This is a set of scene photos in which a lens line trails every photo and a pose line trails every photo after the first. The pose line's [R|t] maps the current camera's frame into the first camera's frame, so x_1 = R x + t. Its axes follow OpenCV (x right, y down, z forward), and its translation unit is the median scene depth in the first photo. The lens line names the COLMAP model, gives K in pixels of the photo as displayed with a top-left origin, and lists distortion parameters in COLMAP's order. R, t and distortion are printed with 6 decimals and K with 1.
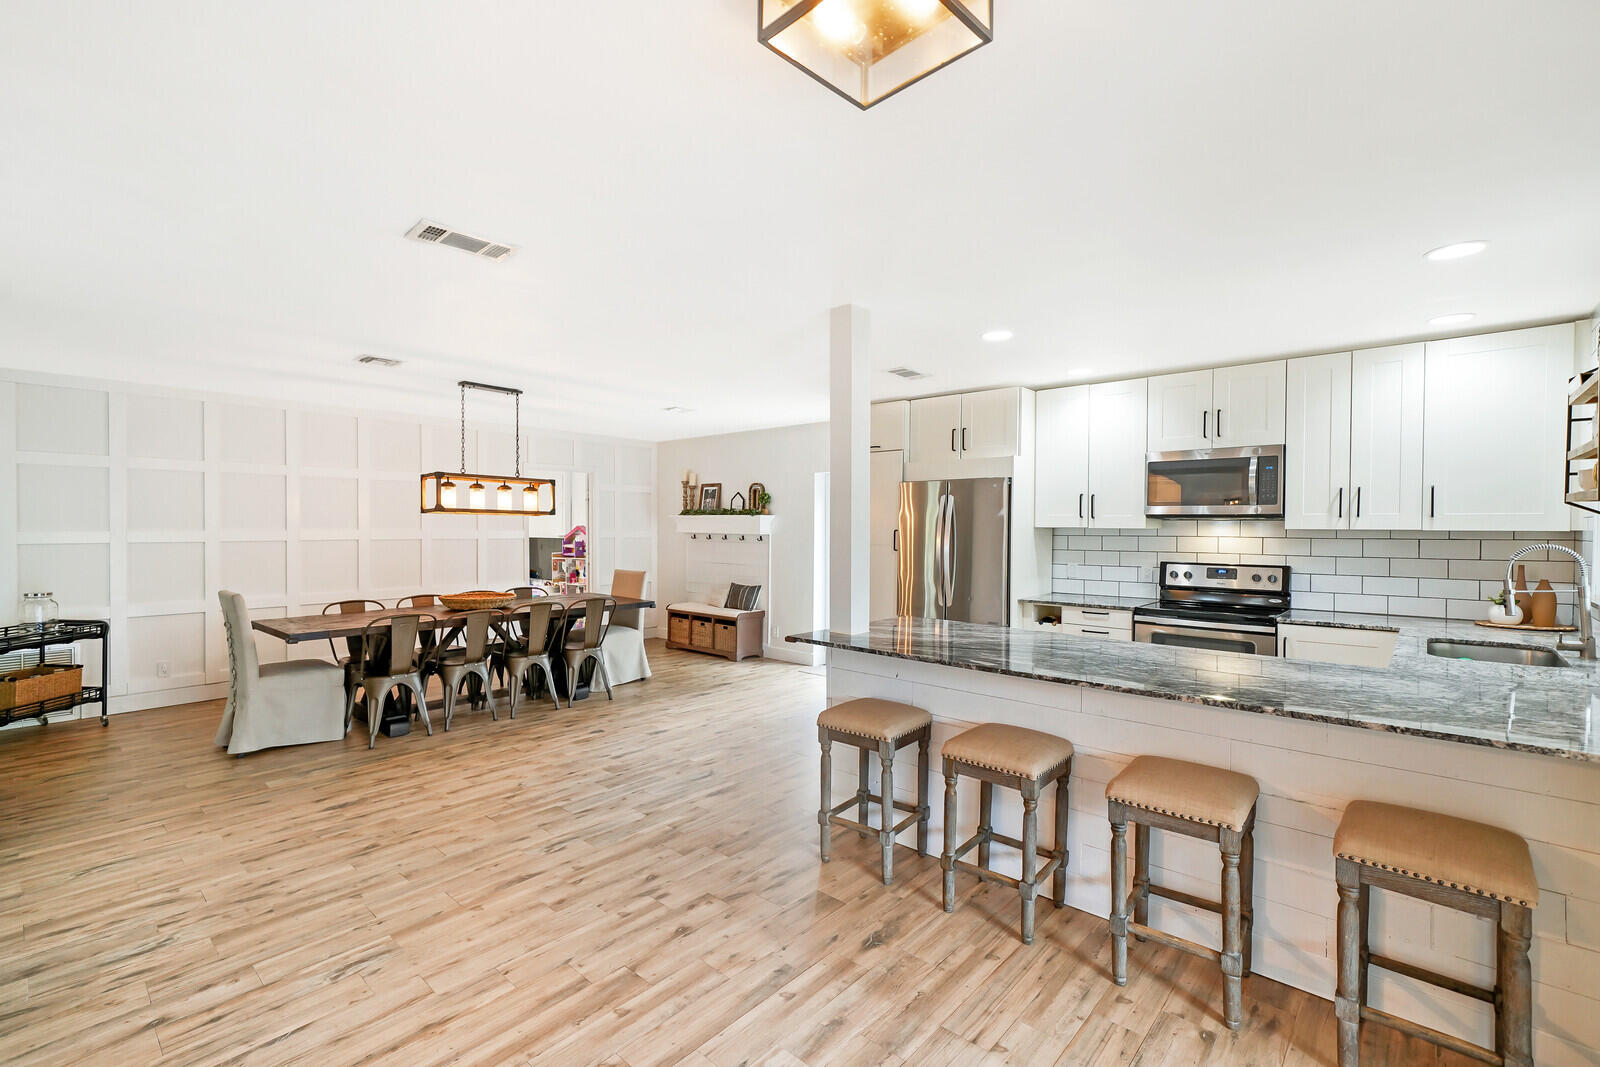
lens RADIAL K [[699.3, 0, 790.7], [0, 699.3, 534.2], [0, 0, 1]] dist [-0.000508, 0.002595]
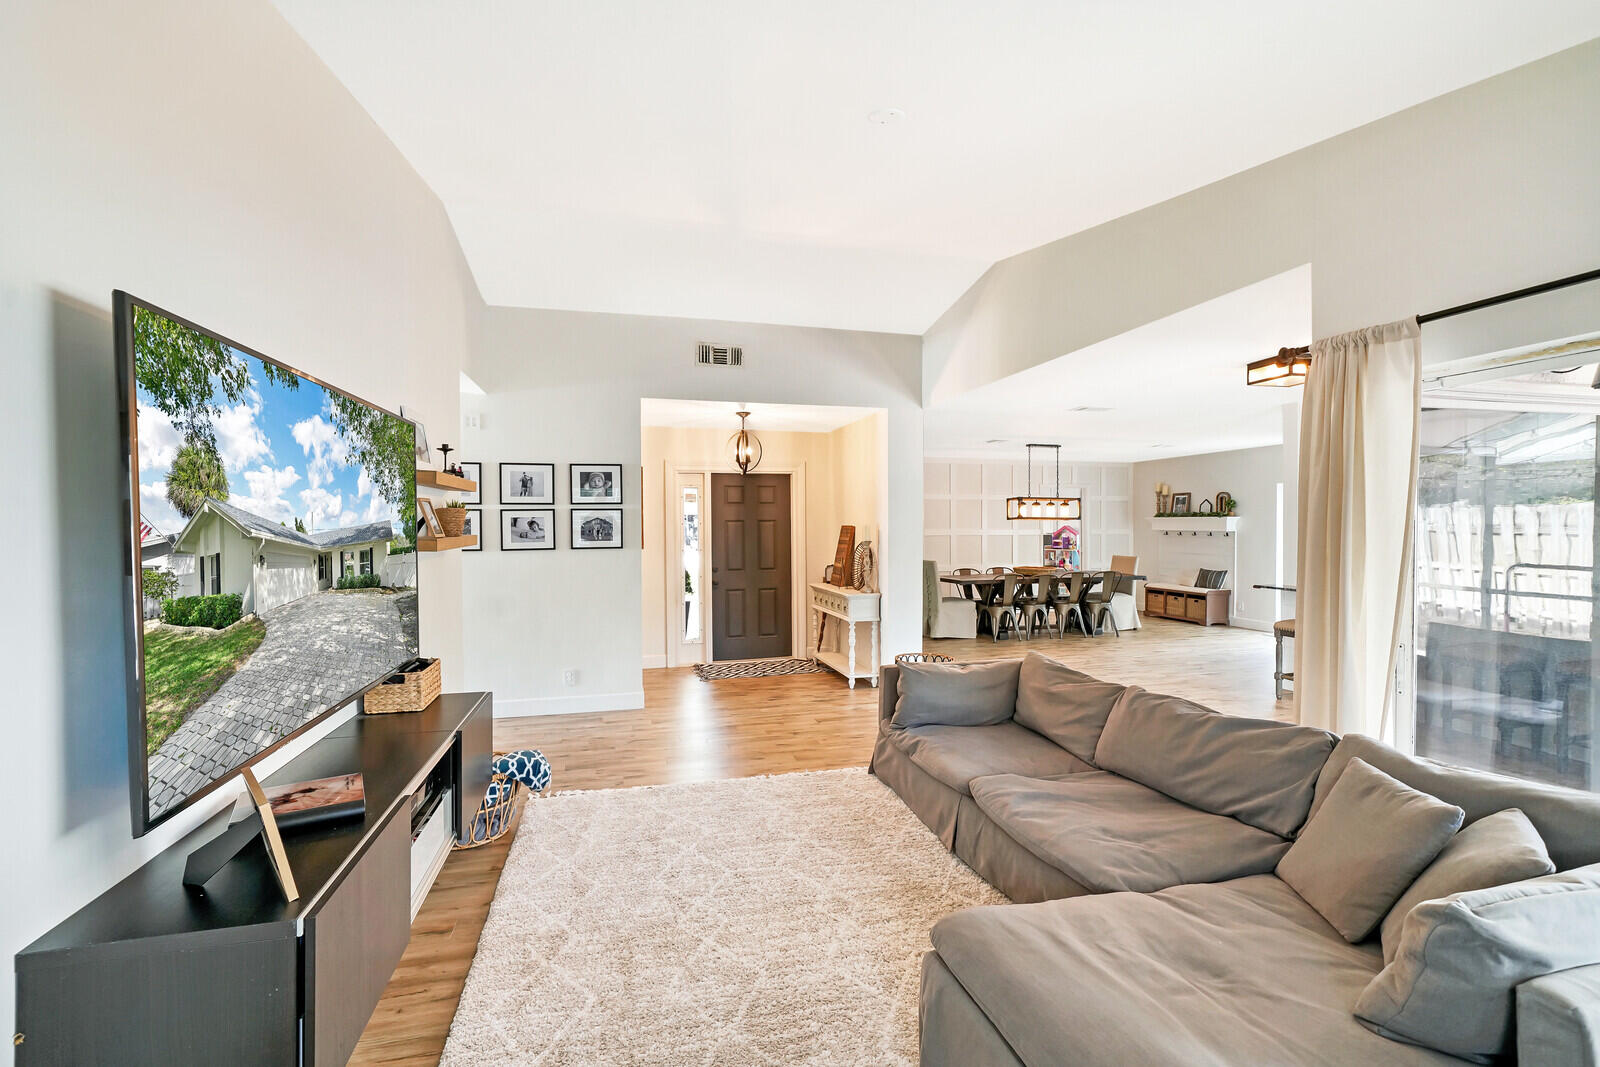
lens RADIAL K [[699.3, 0, 790.1], [0, 699.3, 534.1], [0, 0, 1]] dist [-0.000508, 0.002595]
pose [[0.835244, -0.002481, -0.549874, -0.008936], [0.003119, 0.999995, 0.000225, 0.003697], [0.549870, -0.001903, 0.835248, -0.772273]]
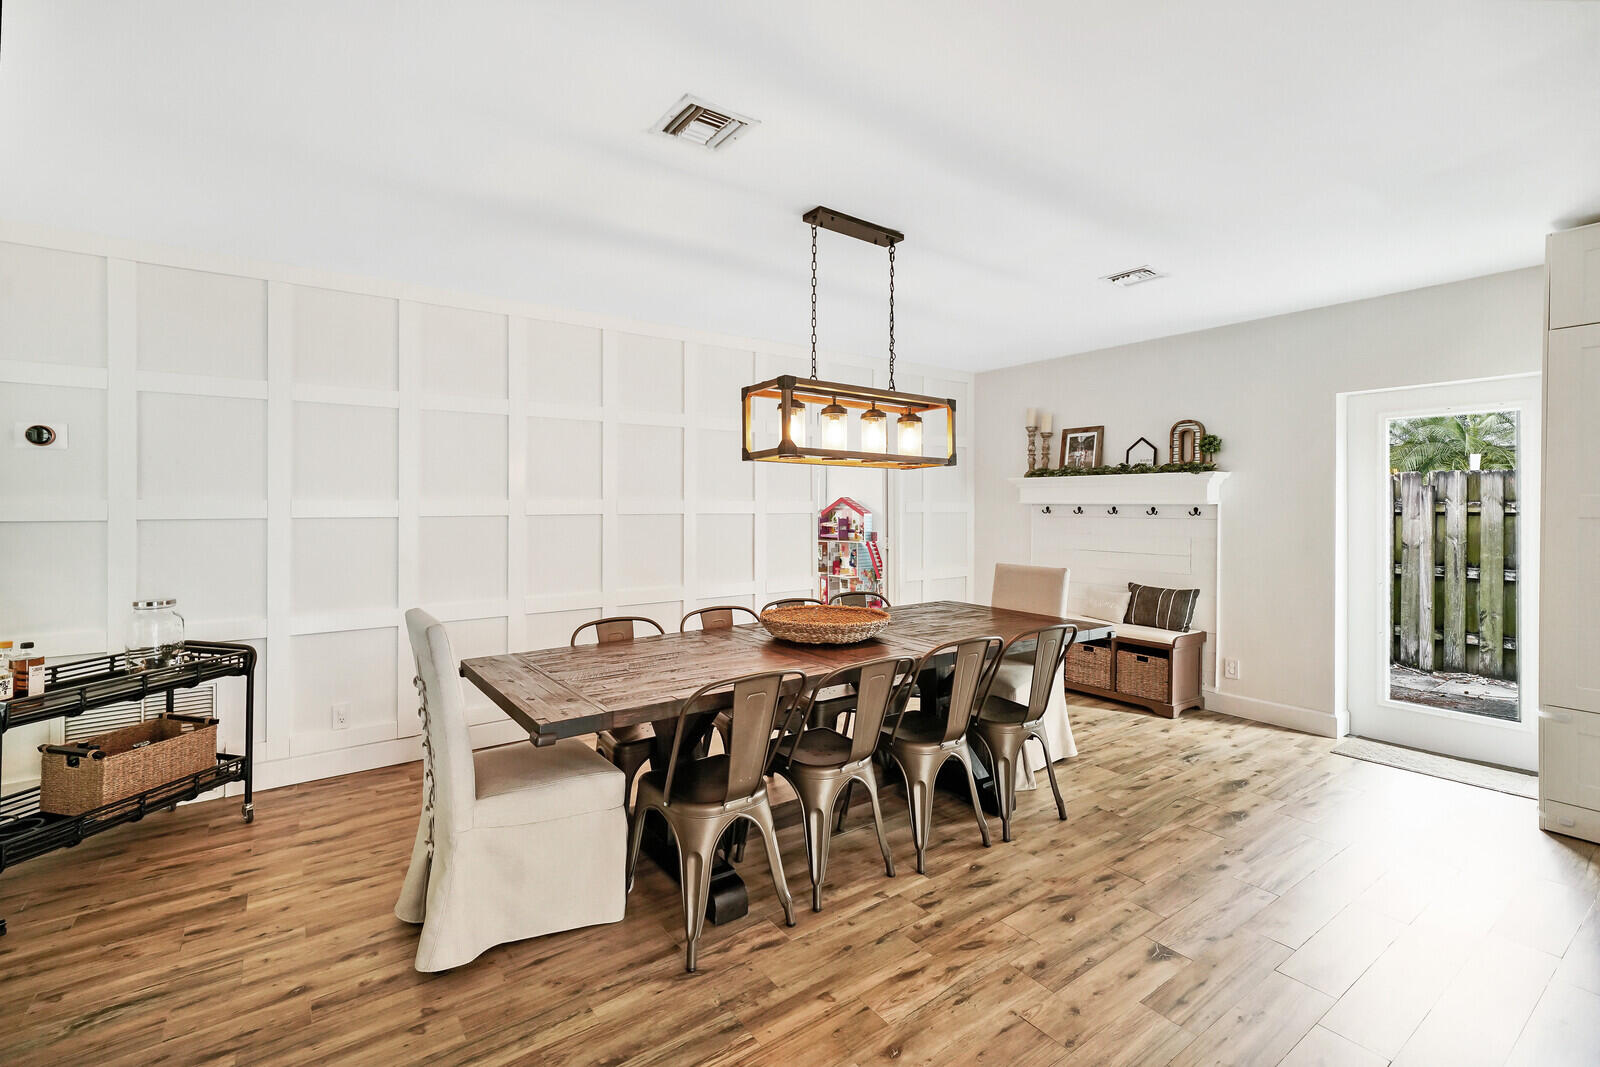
lens RADIAL K [[699.3, 0, 781.9], [0, 699.3, 499.8], [0, 0, 1]] dist [-0.000508, 0.002595]
pose [[0.975079, -0.007667, -0.221727, -0.371178], [0.003233, 0.999788, -0.020351, 0.010071], [0.221836, 0.019127, 0.974896, 0.477865]]
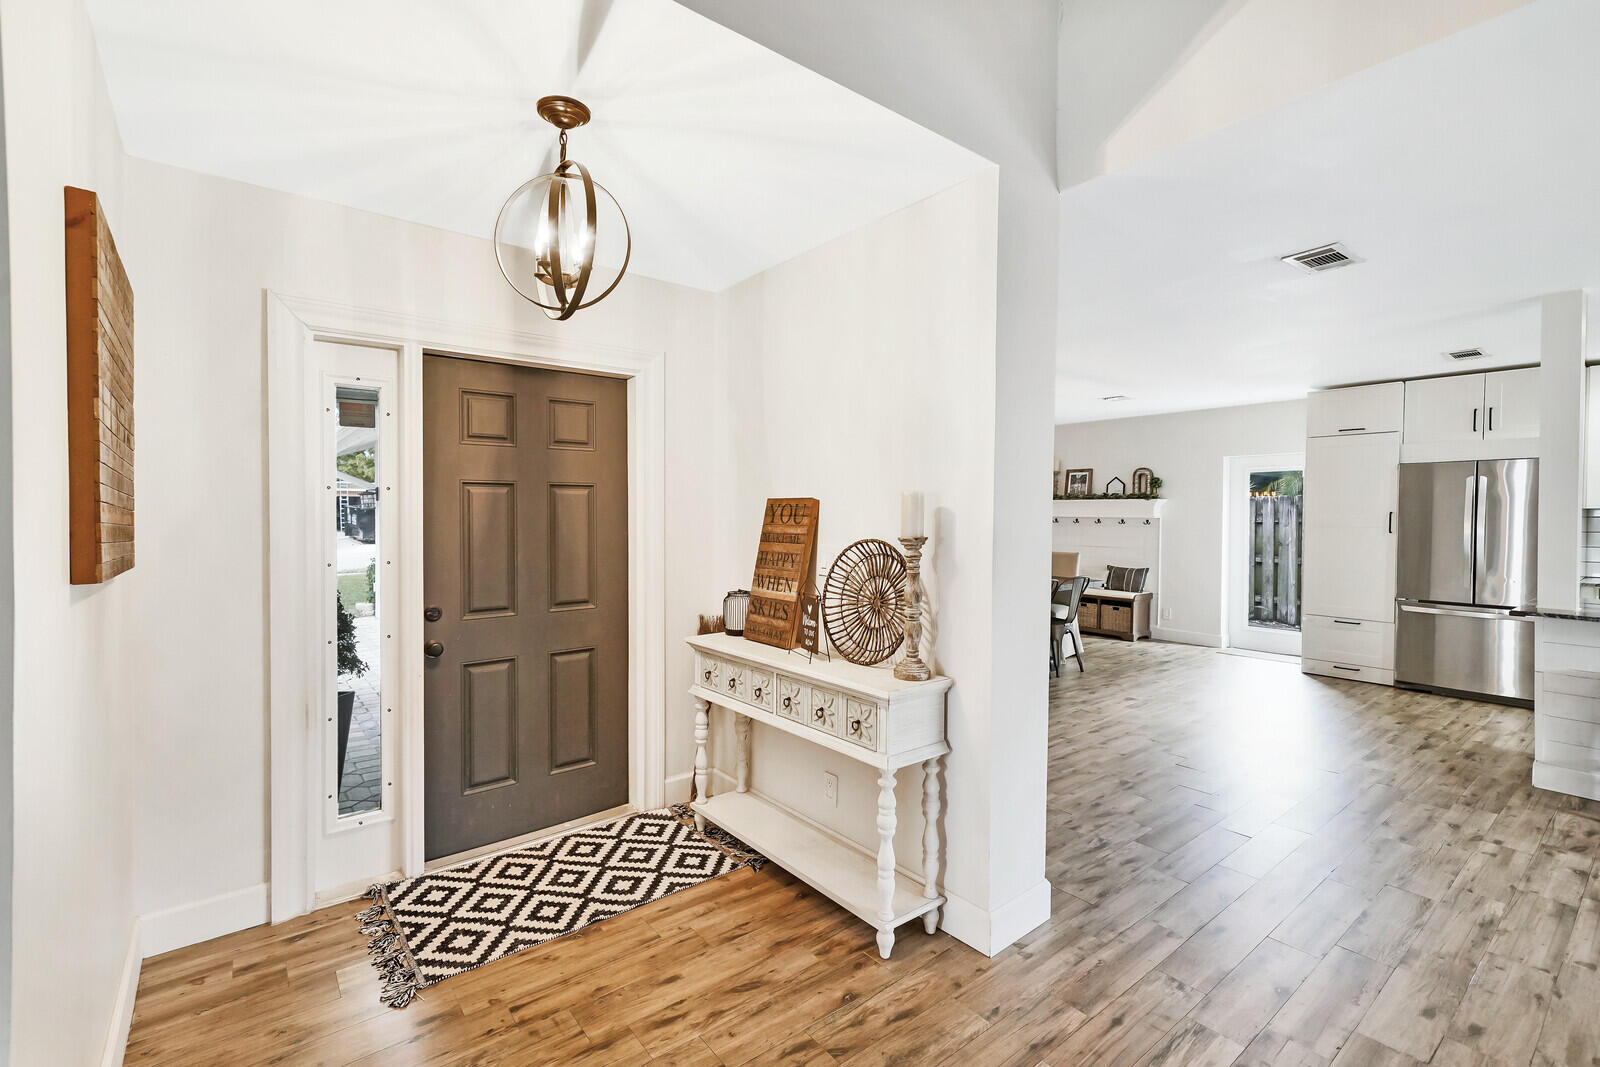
lens RADIAL K [[699.3, 0, 778.4], [0, 699.3, 517.2], [0, 0, 1]] dist [-0.000508, 0.002595]
pose [[0.983766, -0.002922, -0.179431, -0.561842], [0.001643, 0.999972, -0.007277, 0.007952], [0.179447, 0.006864, 0.983744, -0.146556]]
